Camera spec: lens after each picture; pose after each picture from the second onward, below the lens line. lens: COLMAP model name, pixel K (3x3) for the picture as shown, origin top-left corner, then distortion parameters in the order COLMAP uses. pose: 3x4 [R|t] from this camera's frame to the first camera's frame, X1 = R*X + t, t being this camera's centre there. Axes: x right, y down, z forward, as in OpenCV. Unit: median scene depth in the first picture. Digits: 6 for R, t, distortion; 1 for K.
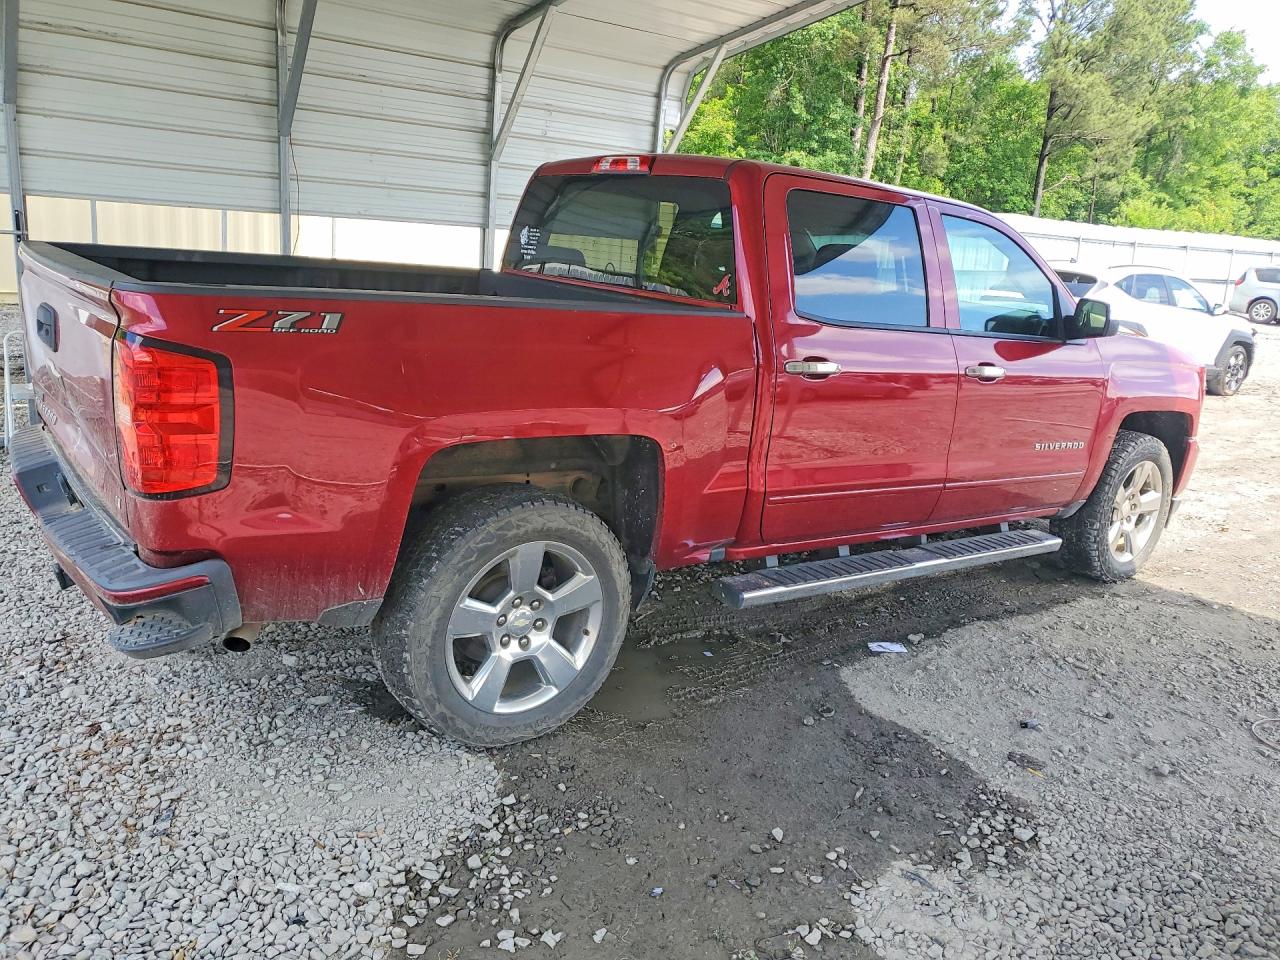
lens RADIAL K [[1062.9, 0, 640.0], [0, 1062.9, 480.0], [0, 0, 1]] dist [0.034192, 0.003978]
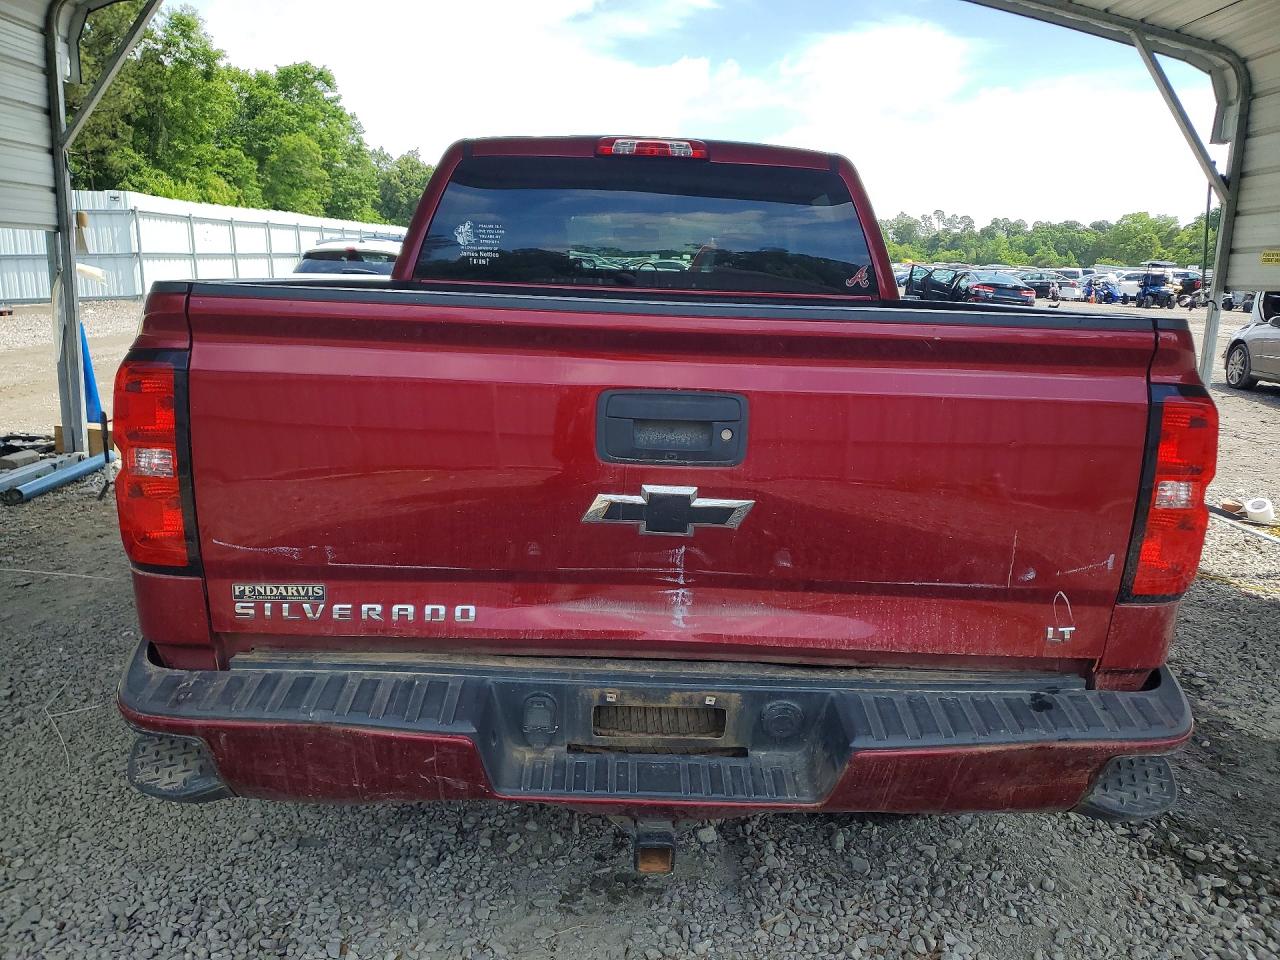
lens RADIAL K [[1062.9, 0, 640.0], [0, 1062.9, 480.0], [0, 0, 1]] dist [0.034192, 0.003978]
pose [[0.565413, -0.217605, 0.795586, -0.121195], [0.200015, 0.971953, 0.123696, -0.022358], [-0.800189, 0.089190, 0.593079, 0.080751]]
